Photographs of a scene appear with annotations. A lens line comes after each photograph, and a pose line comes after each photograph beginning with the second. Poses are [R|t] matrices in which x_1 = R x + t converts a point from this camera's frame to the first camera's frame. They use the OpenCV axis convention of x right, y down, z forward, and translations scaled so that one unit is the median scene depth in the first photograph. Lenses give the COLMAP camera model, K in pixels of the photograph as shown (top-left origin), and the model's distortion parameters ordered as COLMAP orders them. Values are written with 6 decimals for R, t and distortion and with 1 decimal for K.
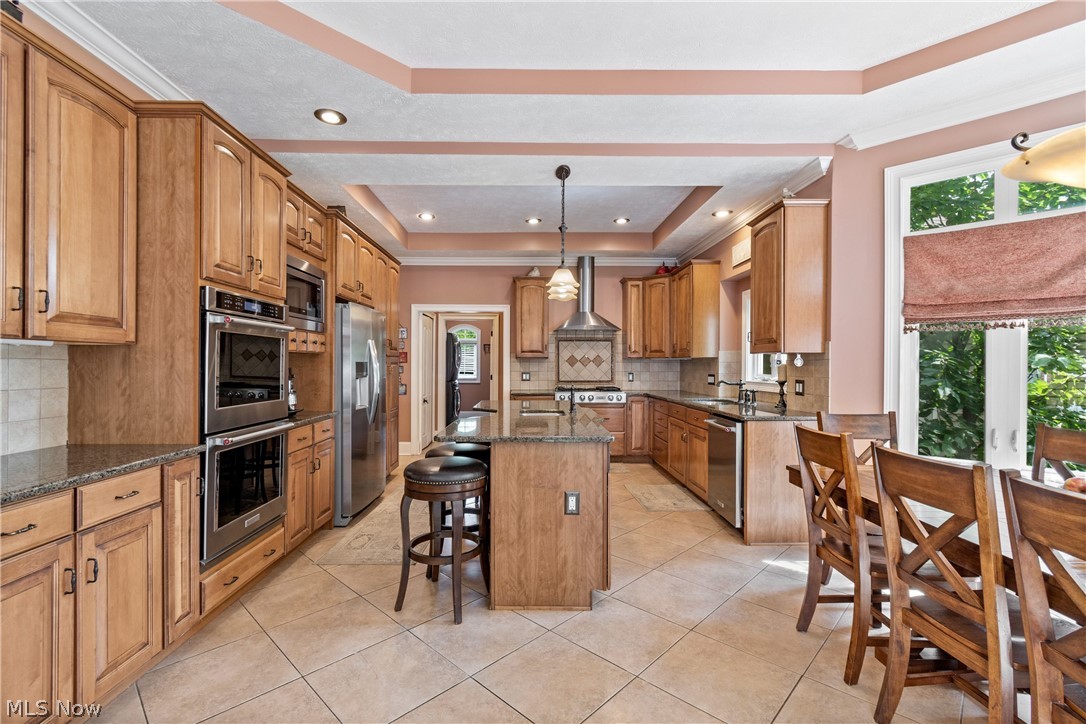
lens RADIAL K [[479.6, 0, 532.1], [0, 479.6, 368.2], [0, 0, 1]] dist [0.004162, 0.000480]
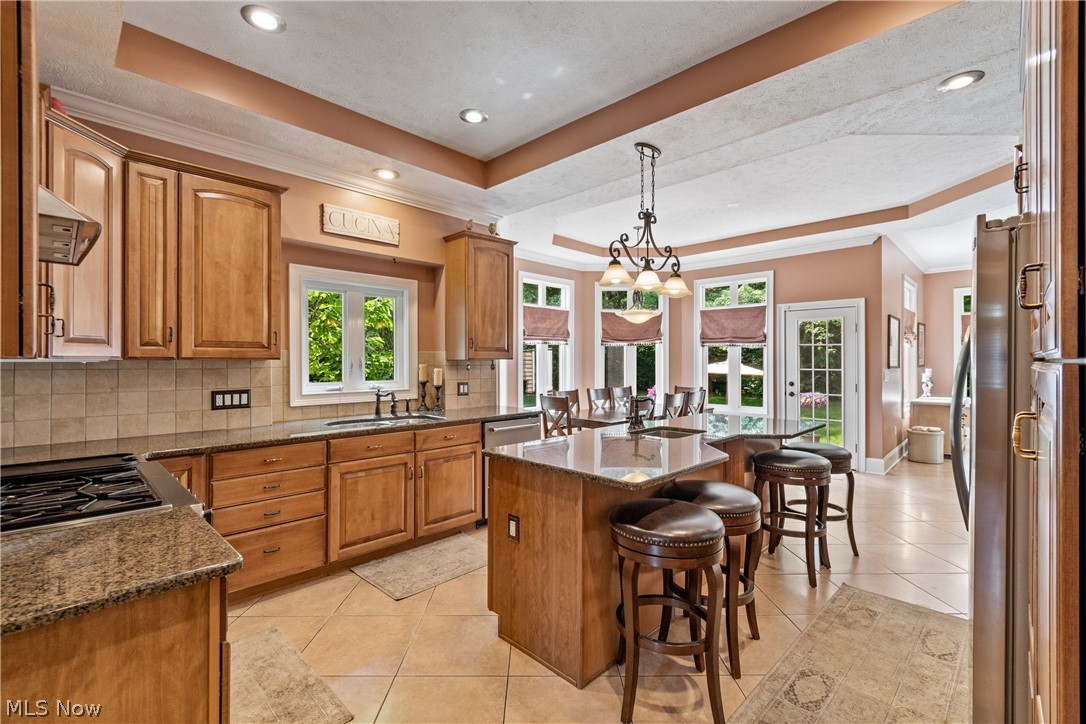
lens RADIAL K [[476.1, 0, 543.0], [0, 476.1, 362.0], [0, 0, 1]] dist [0.001951, -0.000266]
pose [[-0.706814, -0.005038, 0.707381, -0.500867], [0.002162, 0.999955, 0.009282, -0.043999], [-0.707396, 0.008090, -0.706771, 2.124807]]
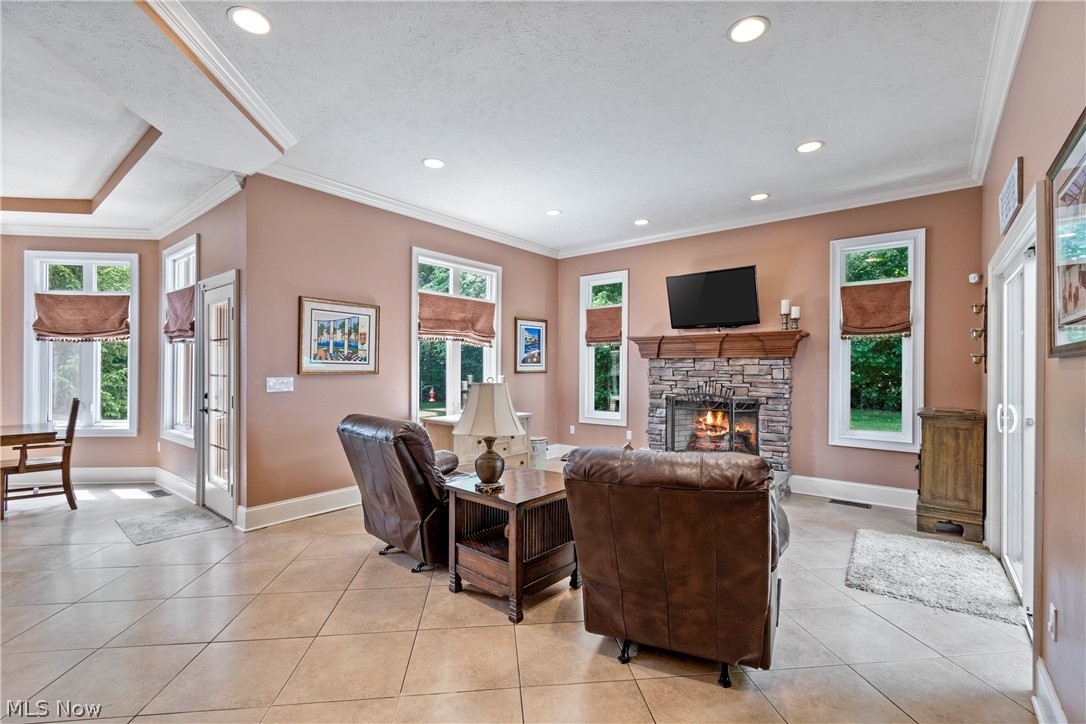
lens RADIAL K [[479.6, 0, 532.1], [0, 479.6, 368.2], [0, 0, 1]] dist [0.004162, 0.000480]
pose [[-0.768569, -0.006686, 0.639732, -1.512474], [-0.002995, 0.999972, 0.006852, -0.023867], [-0.639760, 0.003351, -0.768567, 0.347030]]
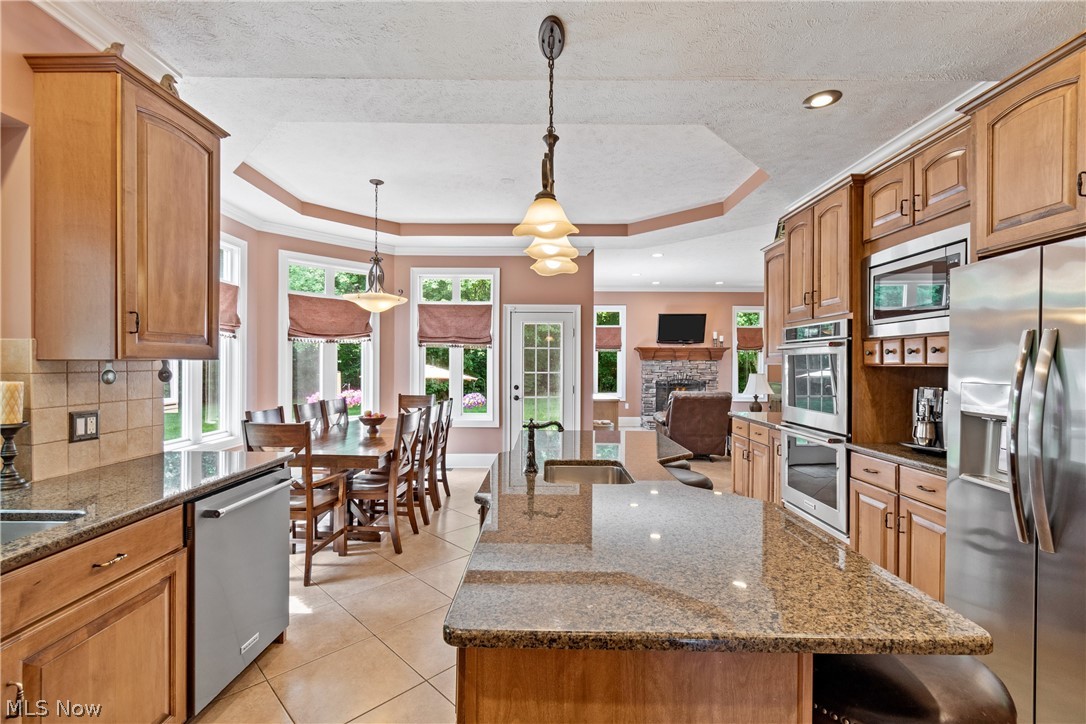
lens RADIAL K [[474.4, 0, 541.4], [0, 474.4, 365.9], [0, 0, 1]] dist [0.004507, 0.000151]
pose [[-0.999888, -0.007537, 0.012903, 0.081759], [-0.007393, 0.999910, 0.011217, -0.041090], [-0.012987, 0.011120, -0.999854, 1.899077]]
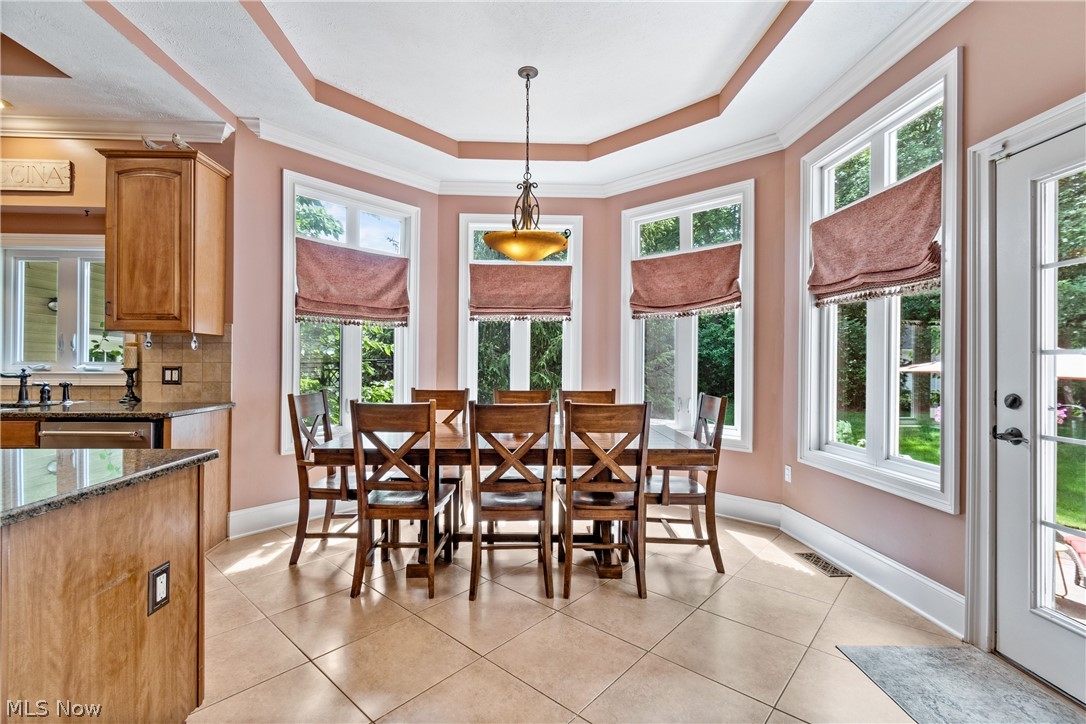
lens RADIAL K [[479.6, 0, 532.1], [0, 479.6, 368.2], [0, 0, 1]] dist [0.004162, 0.000480]
pose [[-0.035007, -0.010618, 0.999331, -0.392451], [0.000134, 0.999943, 0.010629, 0.024409], [-0.999387, 0.000506, -0.035004, 0.501531]]
